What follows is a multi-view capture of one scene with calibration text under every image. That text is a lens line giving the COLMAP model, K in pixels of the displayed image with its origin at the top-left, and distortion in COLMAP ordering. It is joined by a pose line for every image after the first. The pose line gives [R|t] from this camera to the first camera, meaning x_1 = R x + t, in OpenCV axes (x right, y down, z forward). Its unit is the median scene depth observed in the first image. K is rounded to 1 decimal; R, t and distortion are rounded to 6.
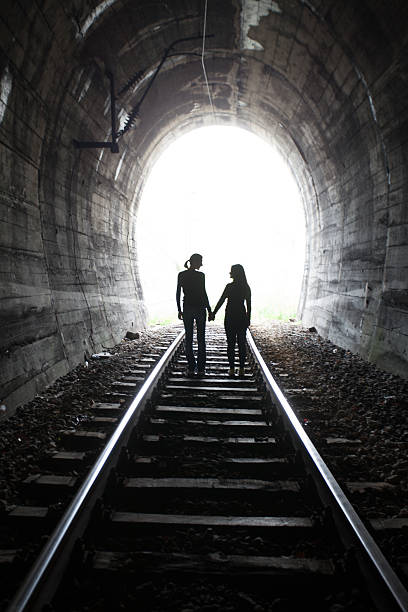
lens RADIAL K [[662.2, 0, 201.6], [0, 662.2, 307.9], [0, 0, 1]] dist [0.029188, 0.056691]
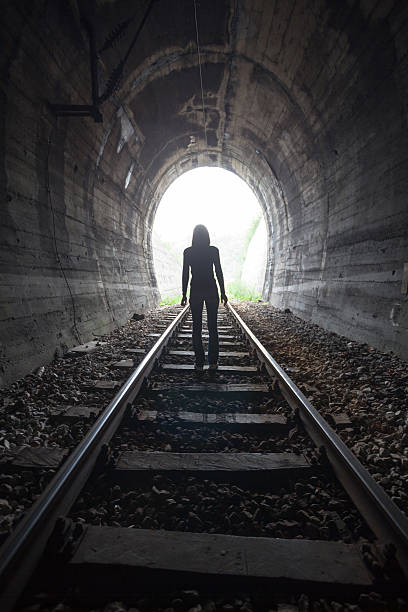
lens RADIAL K [[296.1, 0, 204.0], [0, 296.1, 306.0], [0, 0, 1]] dist [-0.065651, 0.026927]
pose [[0.999788, -0.003971, 0.020210, 0.003461], [0.002985, 0.998814, 0.048588, -0.003310], [-0.020379, -0.048518, 0.998614, 0.527123]]
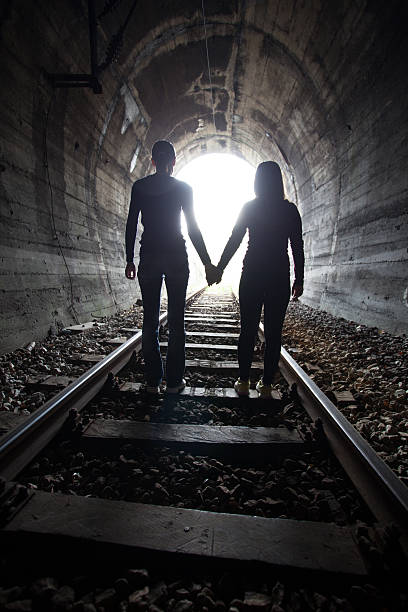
lens RADIAL K [[296.1, 0, 202.7], [0, 296.1, 306.7], [0, 0, 1]] dist [-0.063584, 0.026324]
pose [[0.999732, 0.012493, -0.019480, 0.015148], [-0.011167, 0.997708, 0.066740, 0.014655], [0.020269, -0.066505, 0.997580, 0.541339]]
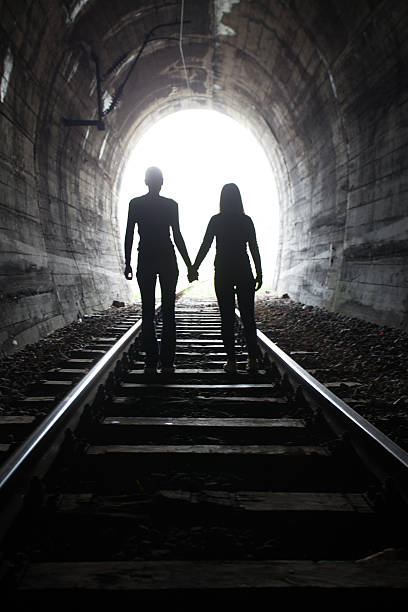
lens RADIAL K [[662.2, 0, 201.6], [0, 662.2, 307.9], [0, 0, 1]] dist [0.029188, 0.056691]
pose [[0.999371, -0.016187, 0.031558, -0.004539], [0.015801, 0.999798, 0.012424, 0.041491], [-0.031753, -0.011918, 0.999425, -0.086999]]
